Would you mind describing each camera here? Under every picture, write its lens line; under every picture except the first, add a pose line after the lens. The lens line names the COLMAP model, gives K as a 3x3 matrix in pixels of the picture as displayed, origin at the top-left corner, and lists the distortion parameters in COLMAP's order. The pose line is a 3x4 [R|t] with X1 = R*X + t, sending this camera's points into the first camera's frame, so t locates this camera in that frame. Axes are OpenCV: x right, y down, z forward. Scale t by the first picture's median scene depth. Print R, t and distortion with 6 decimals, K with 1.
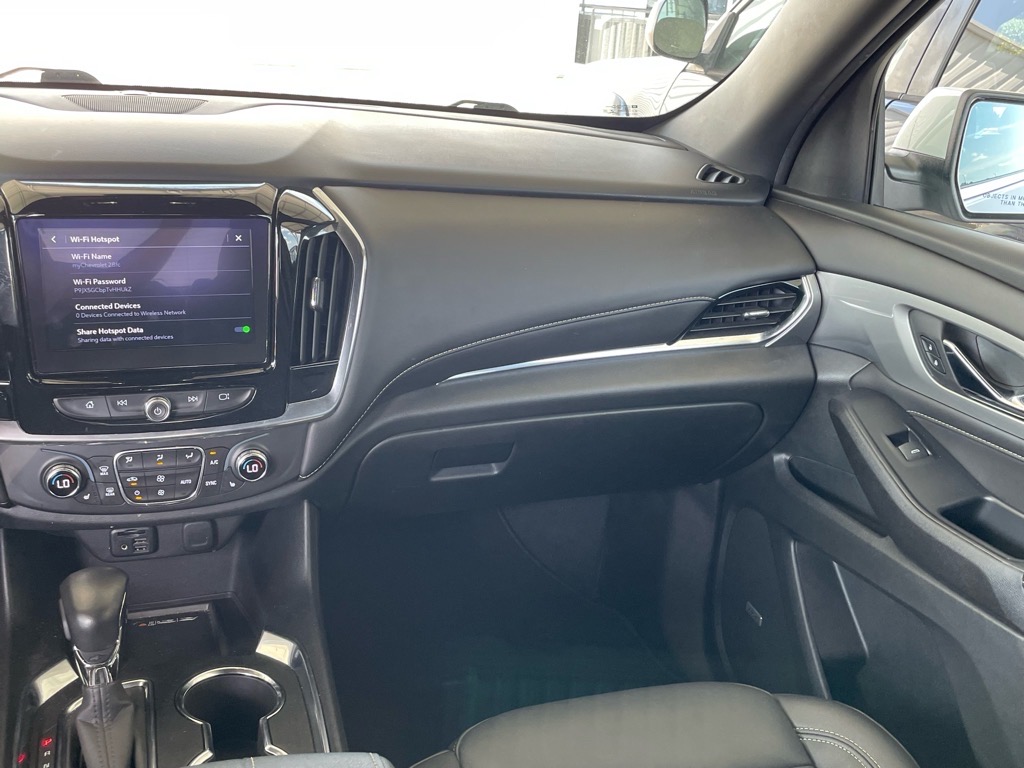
lens RADIAL K [[1049.3, 0, 515.3], [0, 1049.3, 373.1], [0, 0, 1]] dist [0.118266, -0.194798]
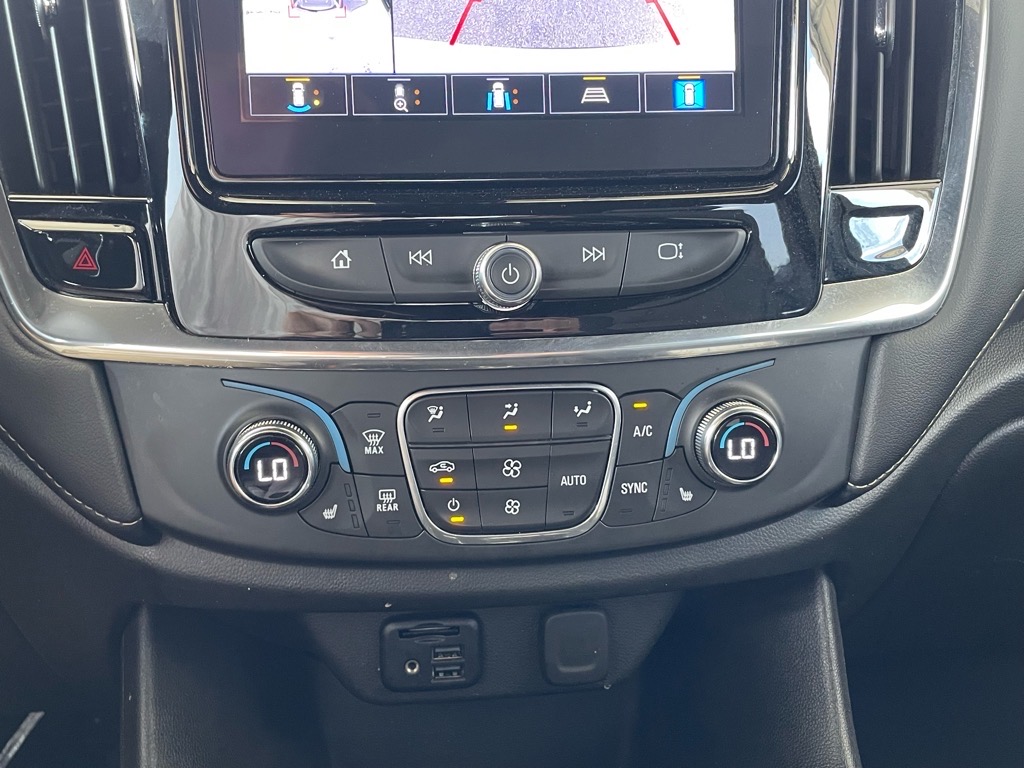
lens RADIAL K [[1049.3, 0, 515.3], [0, 1049.3, 373.1], [0, 0, 1]] dist [0.118266, -0.194798]
pose [[0.973938, -0.041051, -0.223068, -0.247543], [0.003966, 0.986417, -0.164212, 0.127178], [0.226780, 0.159048, 0.960872, 0.633771]]
